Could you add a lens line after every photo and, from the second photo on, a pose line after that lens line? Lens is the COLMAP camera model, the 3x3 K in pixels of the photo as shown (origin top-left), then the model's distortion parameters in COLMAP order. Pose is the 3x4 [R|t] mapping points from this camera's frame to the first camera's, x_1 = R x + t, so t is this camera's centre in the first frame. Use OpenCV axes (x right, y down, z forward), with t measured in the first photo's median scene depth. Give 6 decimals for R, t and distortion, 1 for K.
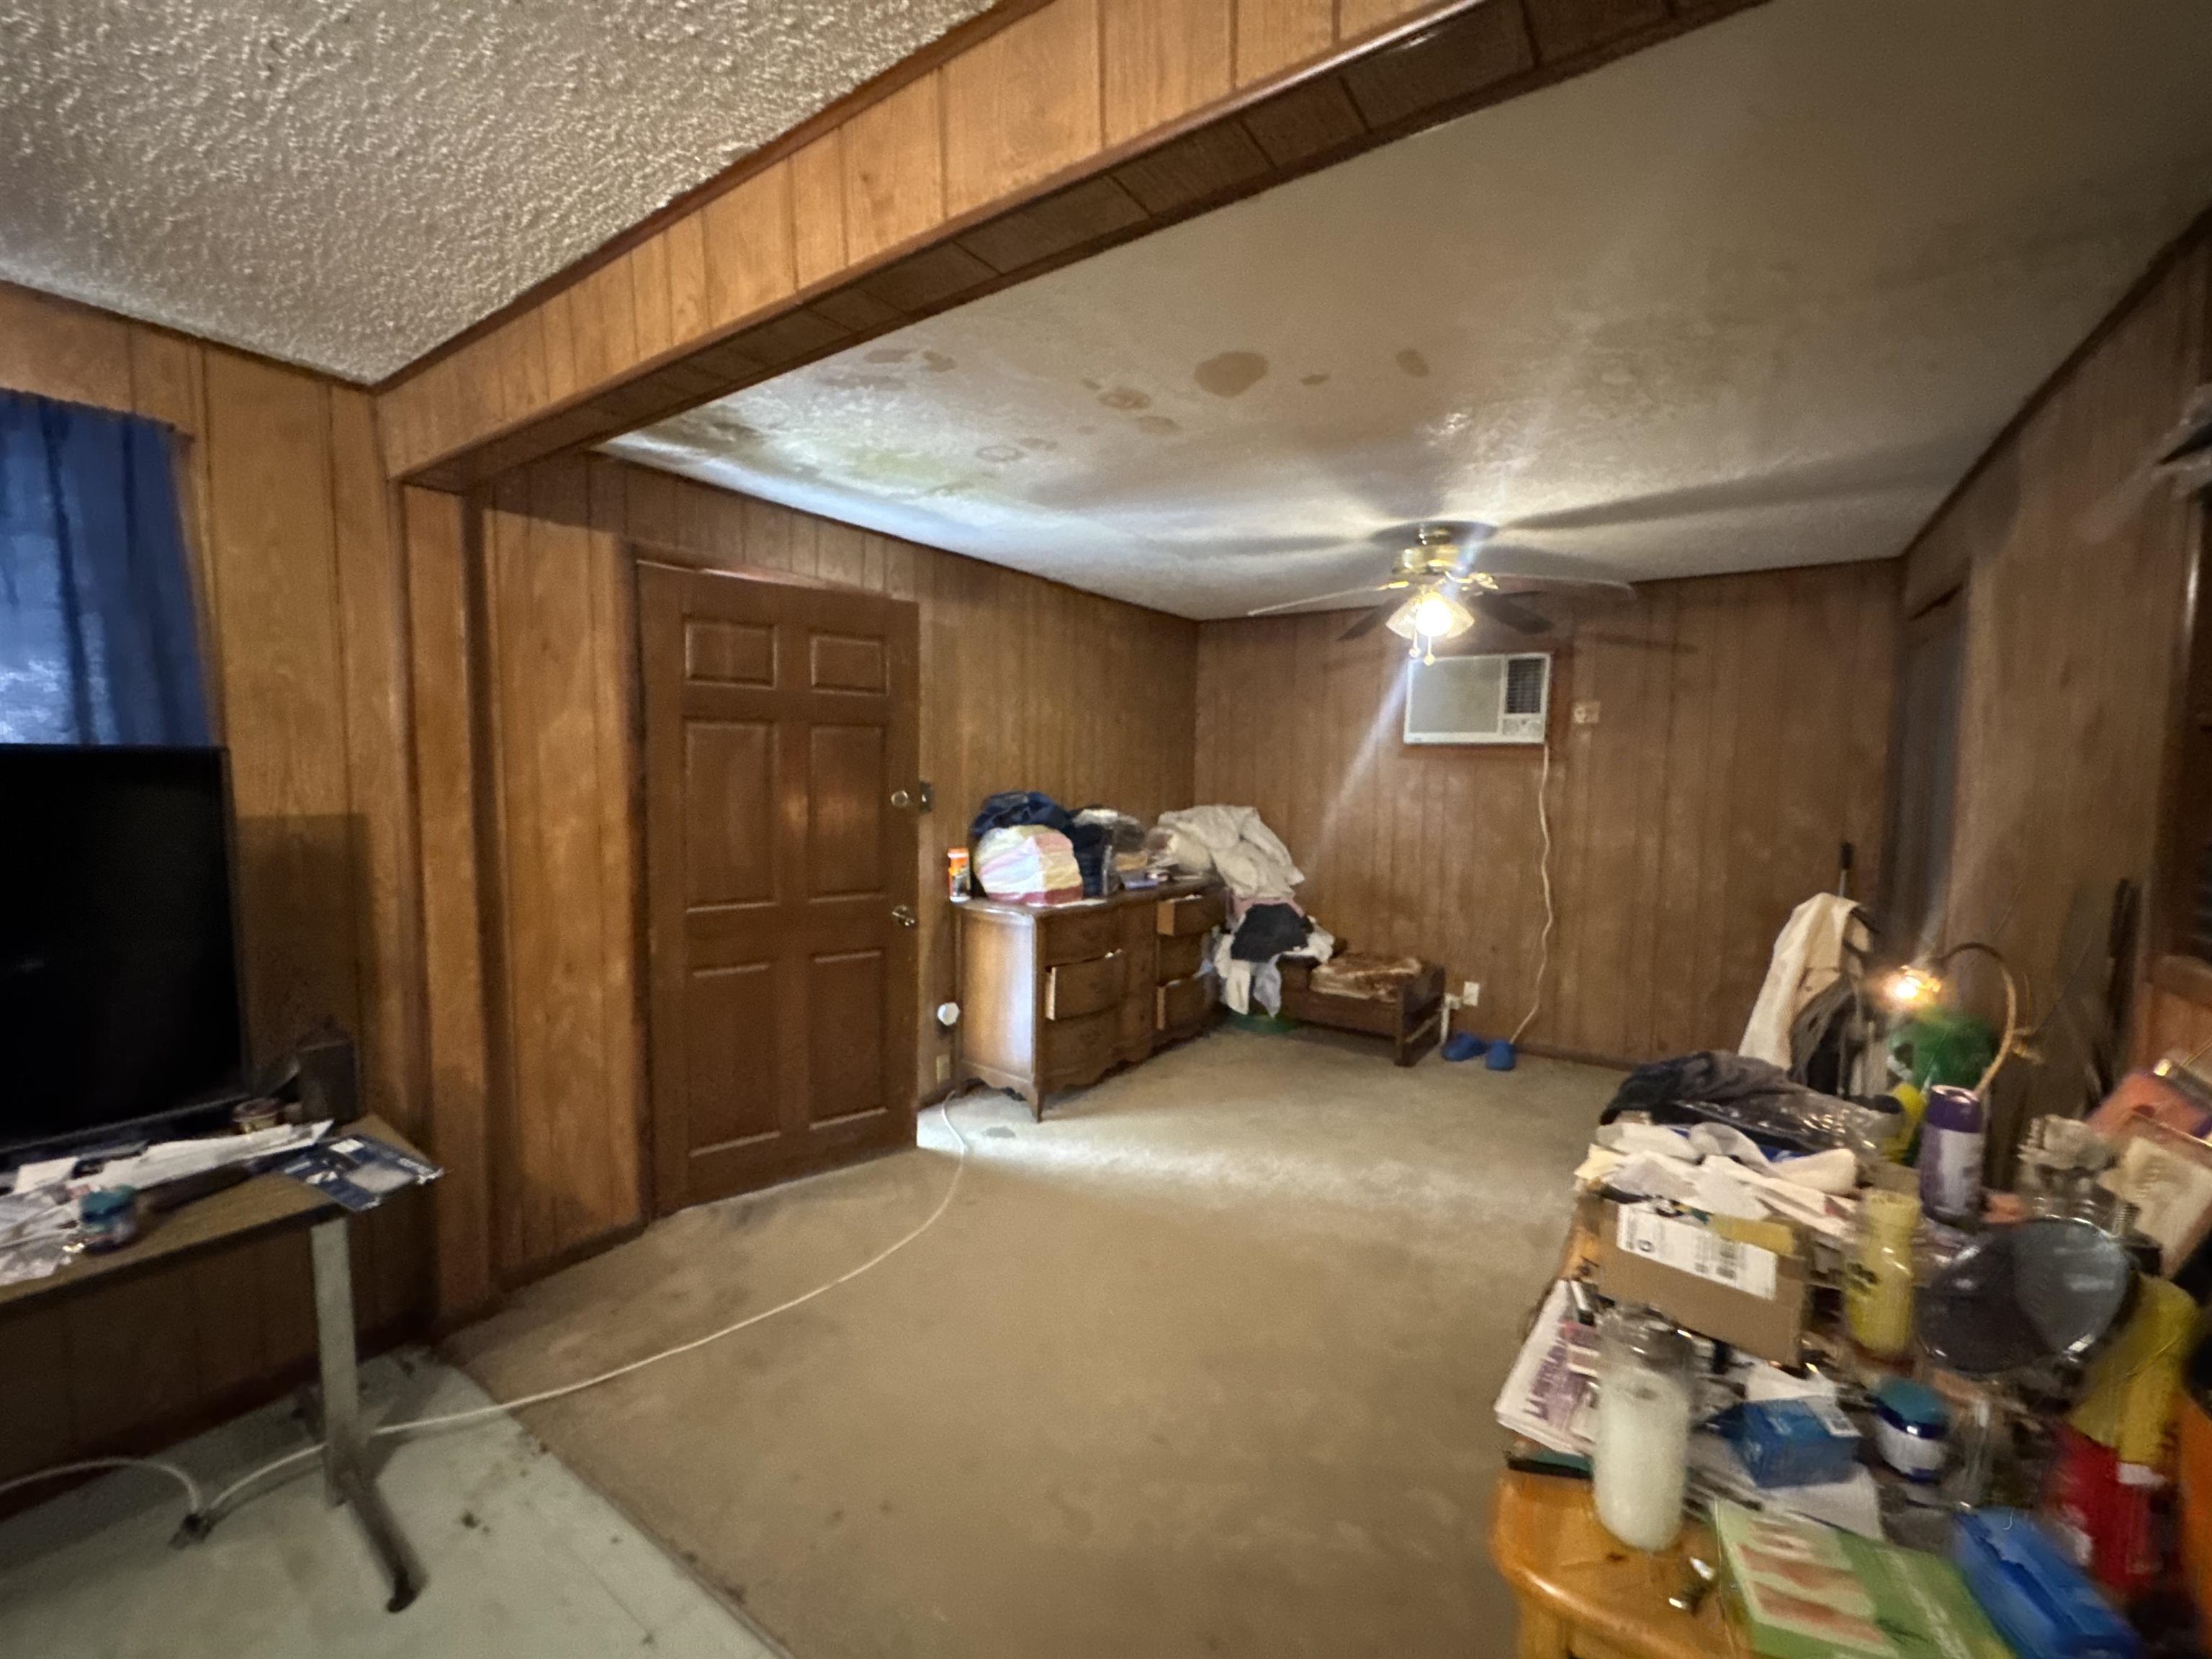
lens RADIAL K [[888.7, 0, 1103.5], [0, 888.7, 828.0], [0, 0, 1]] dist [-0.005764, 0.000492]
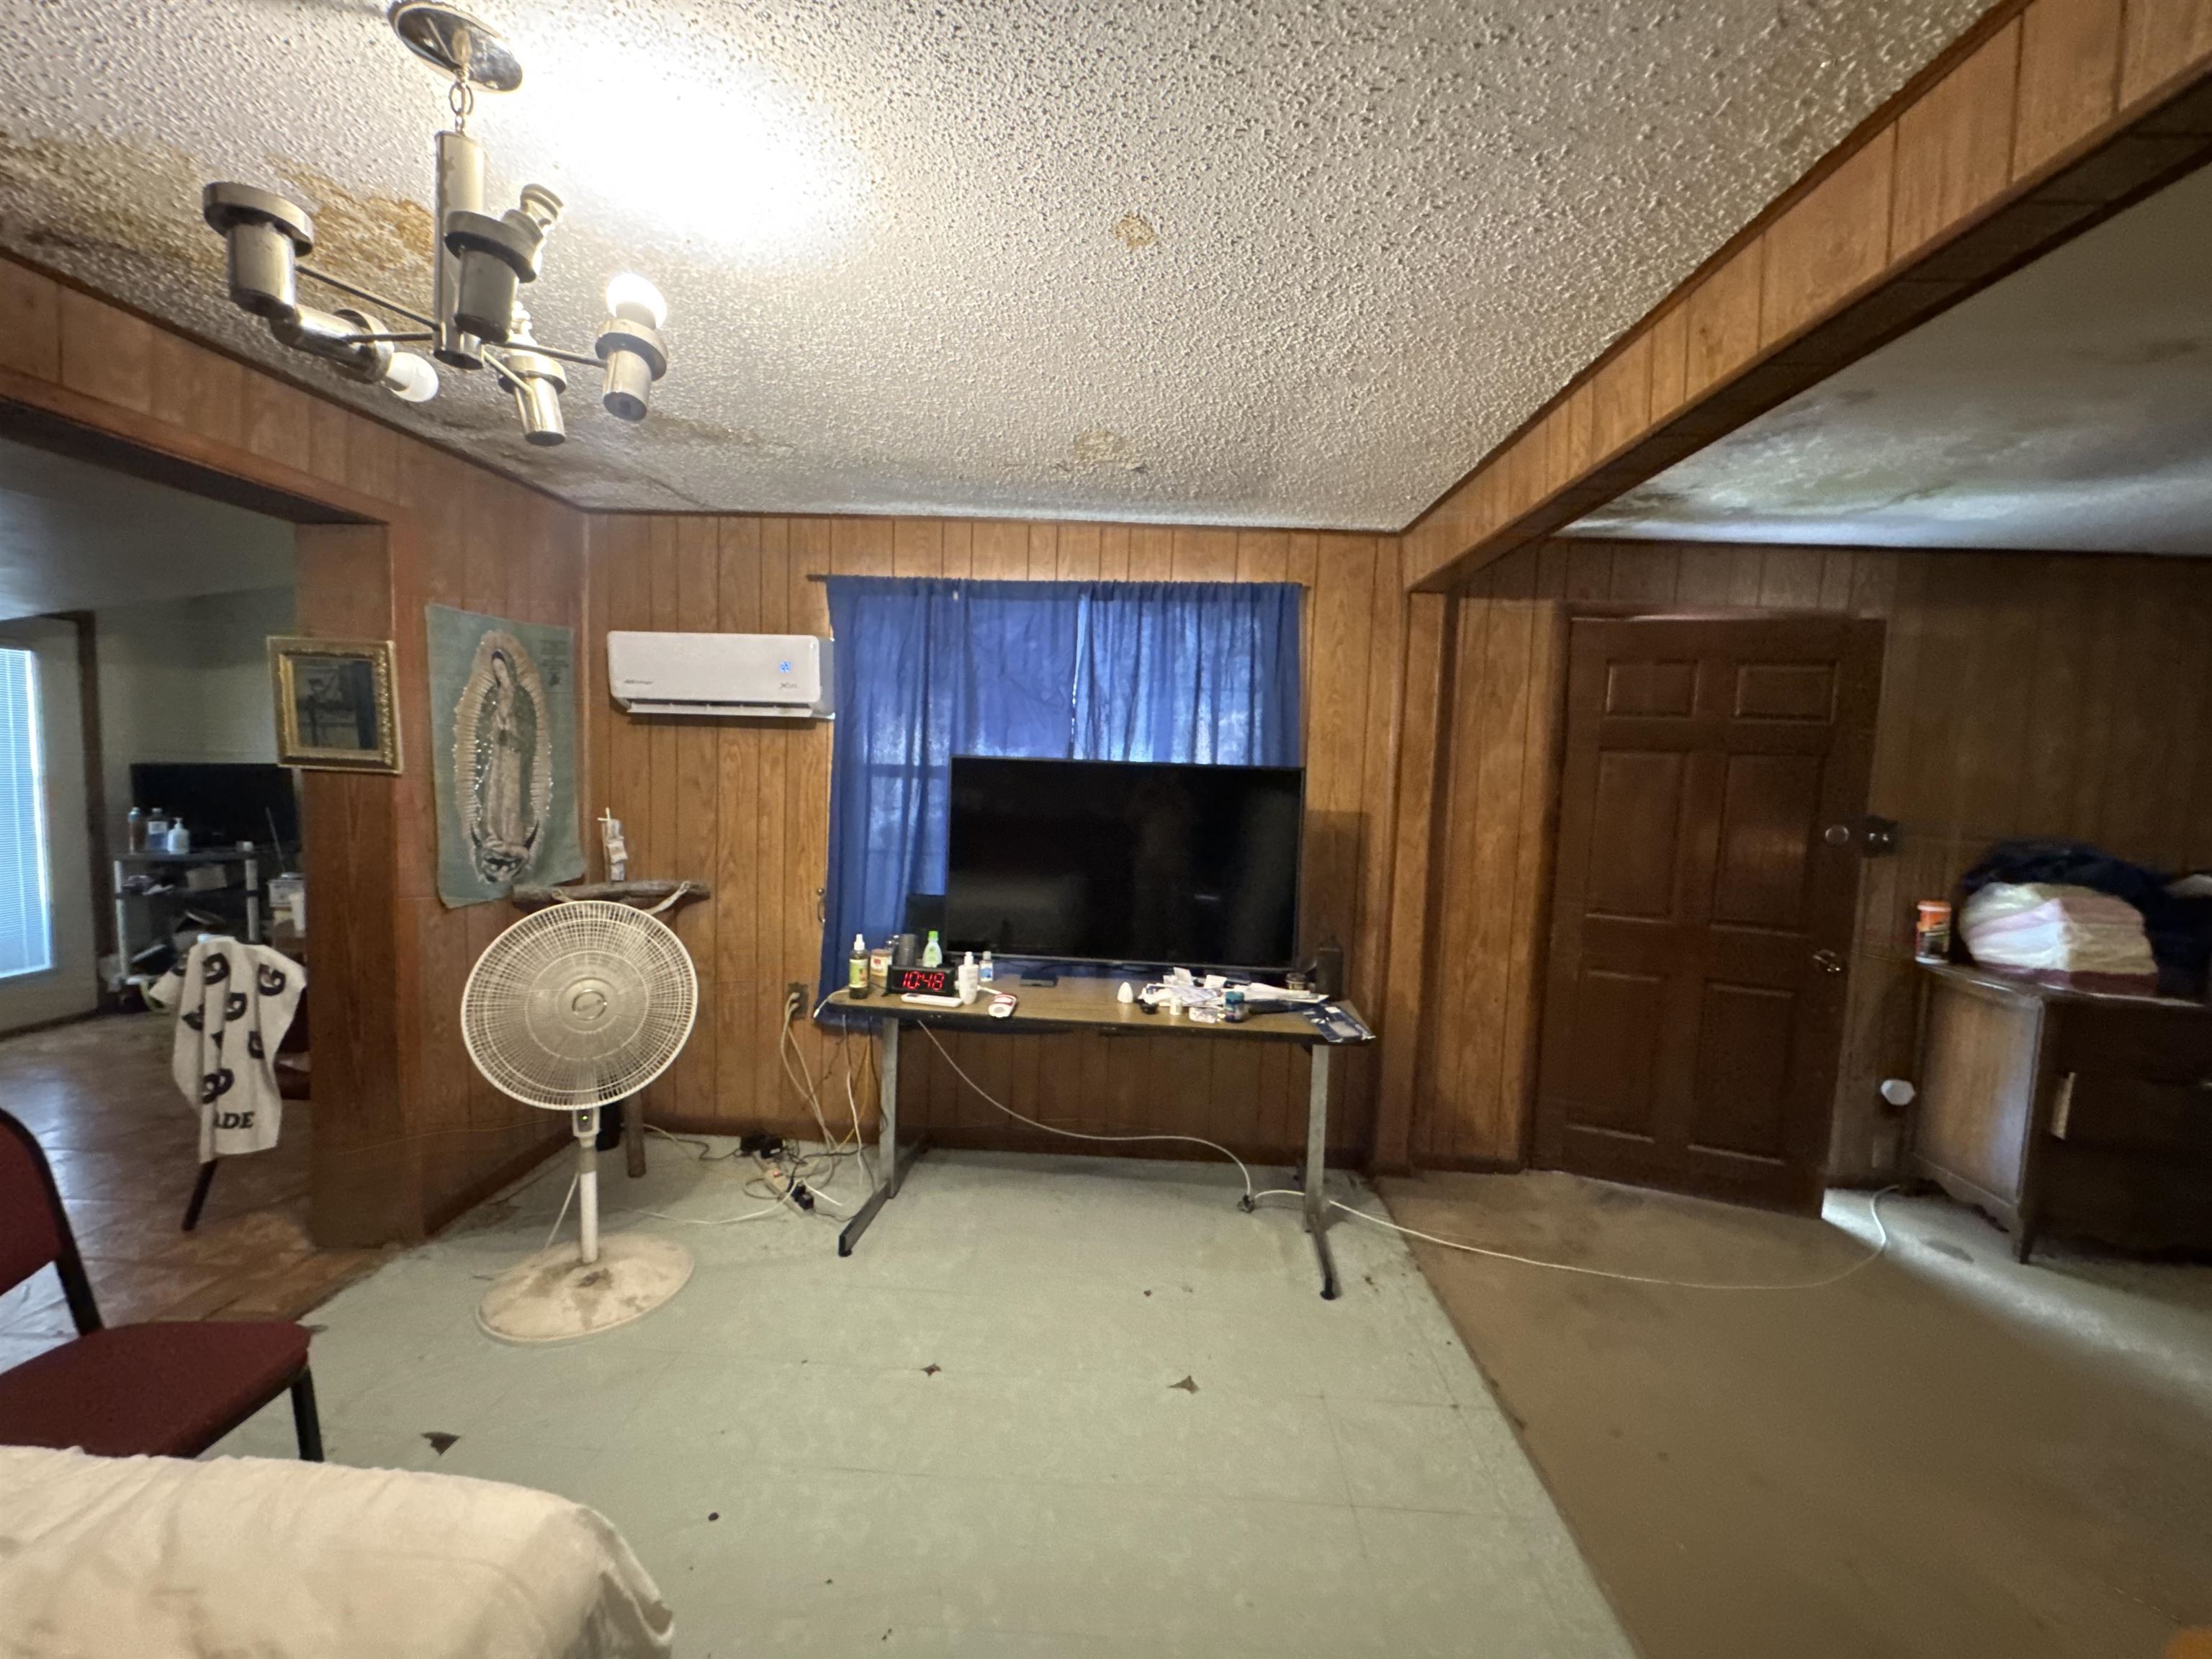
lens RADIAL K [[888.7, 0, 1103.5], [0, 888.7, 828.0], [0, 0, 1]] dist [-0.005764, 0.000492]
pose [[0.527404, 0.070675, -0.846670, 0.182774], [-0.095508, 0.995149, 0.023575, 0.014706], [0.844229, 0.068430, 0.531596, -0.162248]]
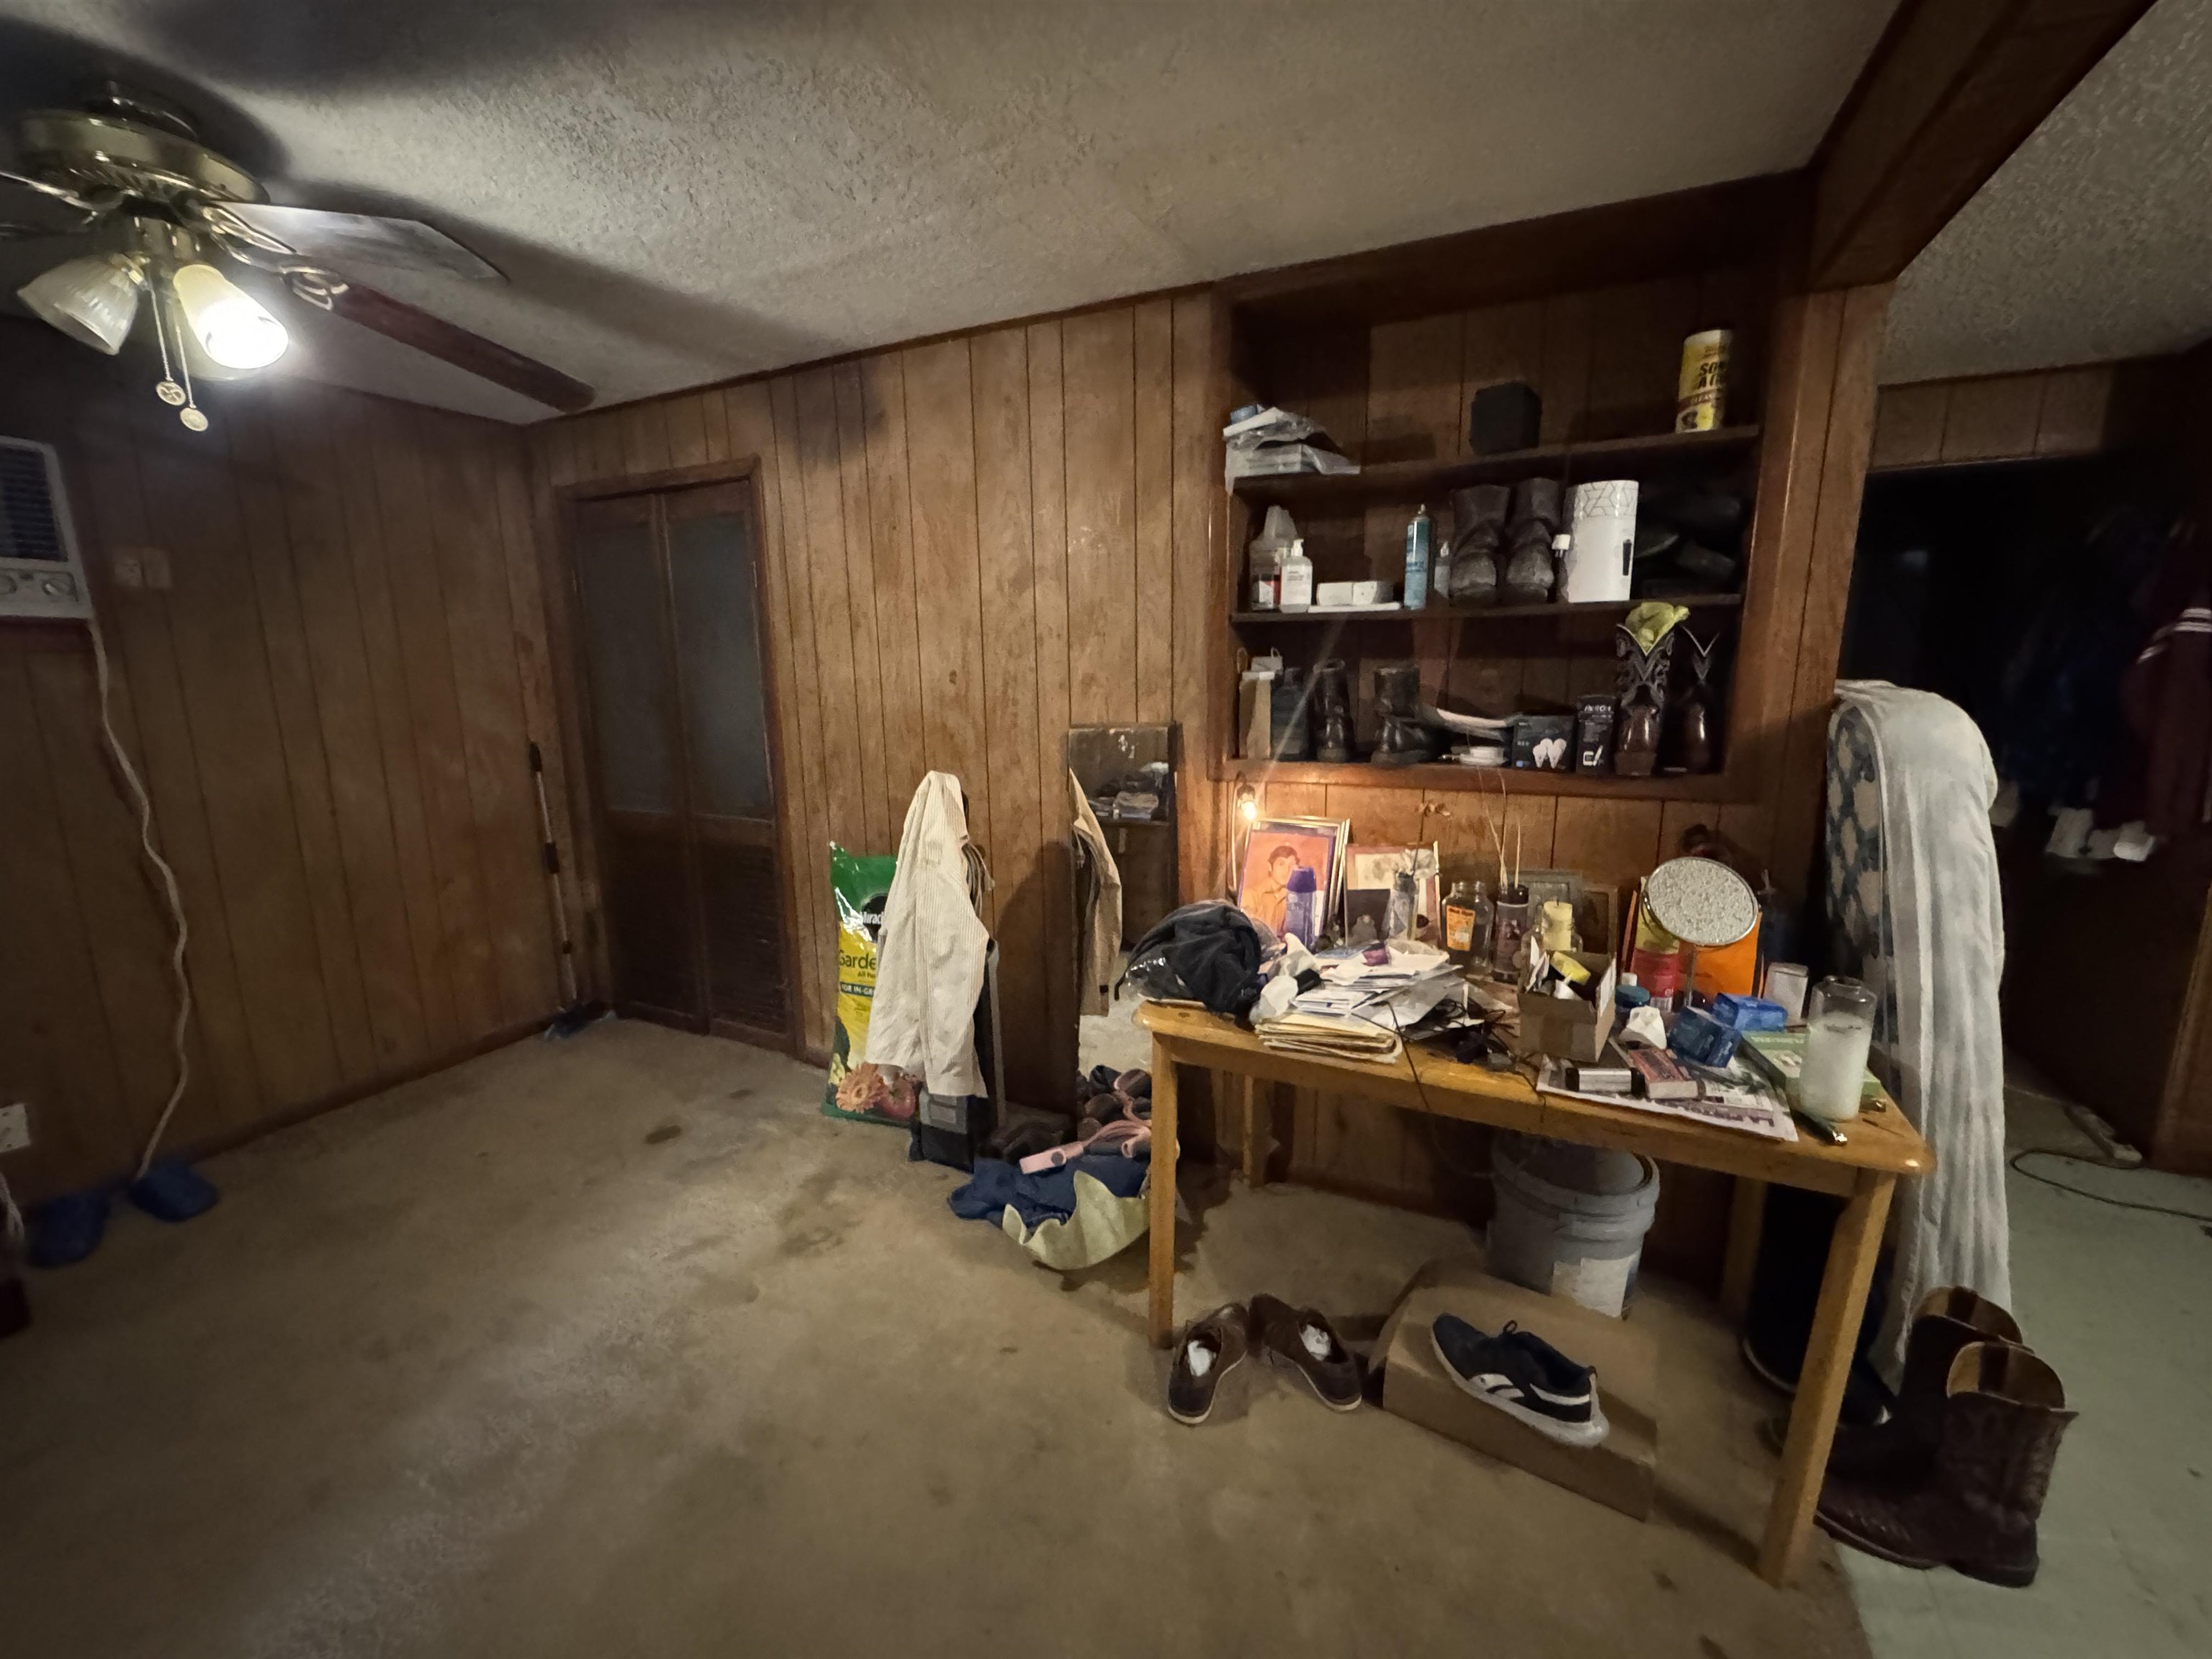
lens RADIAL K [[893.2, 0, 1104.1], [0, 893.2, 827.5], [0, 0, 1]] dist [-0.003002, 0.000448]
pose [[-0.147805, -0.191846, 0.970231, -0.234689], [0.085524, 0.974852, 0.205788, -0.050725], [-0.985312, 0.113394, -0.127680, 0.790783]]
